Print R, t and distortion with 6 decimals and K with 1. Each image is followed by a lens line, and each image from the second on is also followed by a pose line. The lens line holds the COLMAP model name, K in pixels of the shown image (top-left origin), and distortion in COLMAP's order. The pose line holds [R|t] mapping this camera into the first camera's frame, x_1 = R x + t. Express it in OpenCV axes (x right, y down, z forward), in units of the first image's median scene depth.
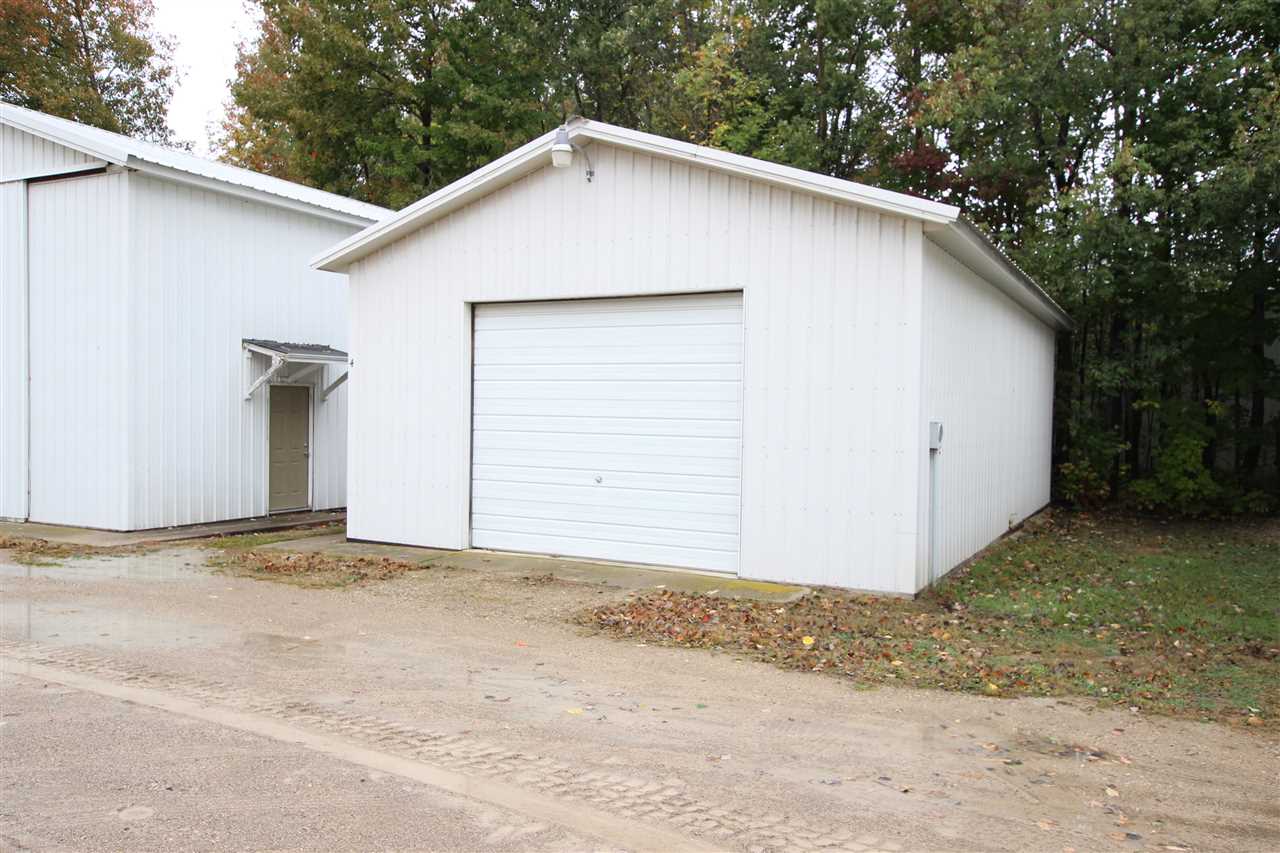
lens RADIAL K [[1023.0, 0, 640.0], [0, 1023.0, 426.5], [0, 0, 1]] dist [-0.001772, -0.000299]
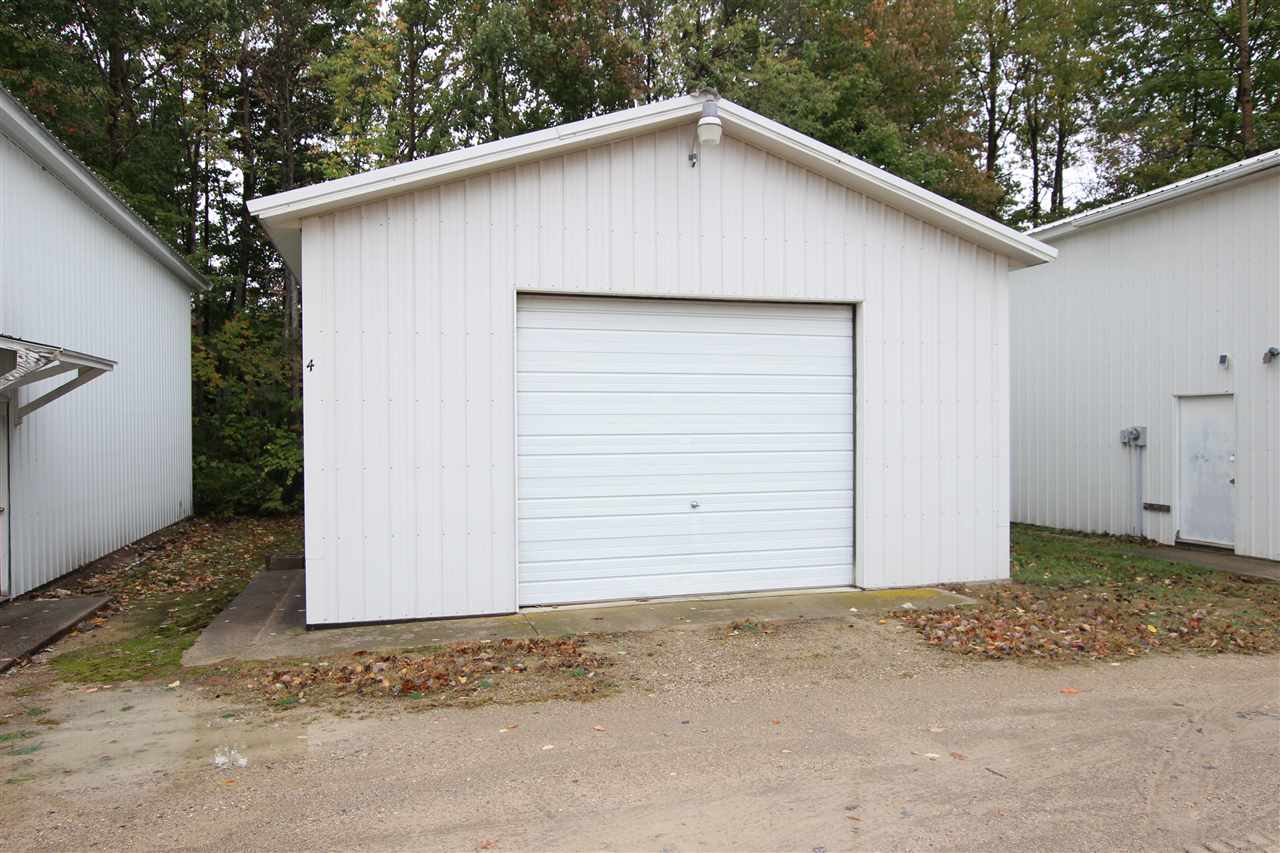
lens RADIAL K [[876.1, 0, 640.0], [0, 876.1, 426.5], [0, 0, 1]] dist [0.005505, 0.001157]
pose [[0.712478, -0.016905, 0.701491, -0.604037], [0.032722, 0.999423, -0.009151, -0.010115], [-0.700931, 0.029474, 0.712620, 0.490409]]
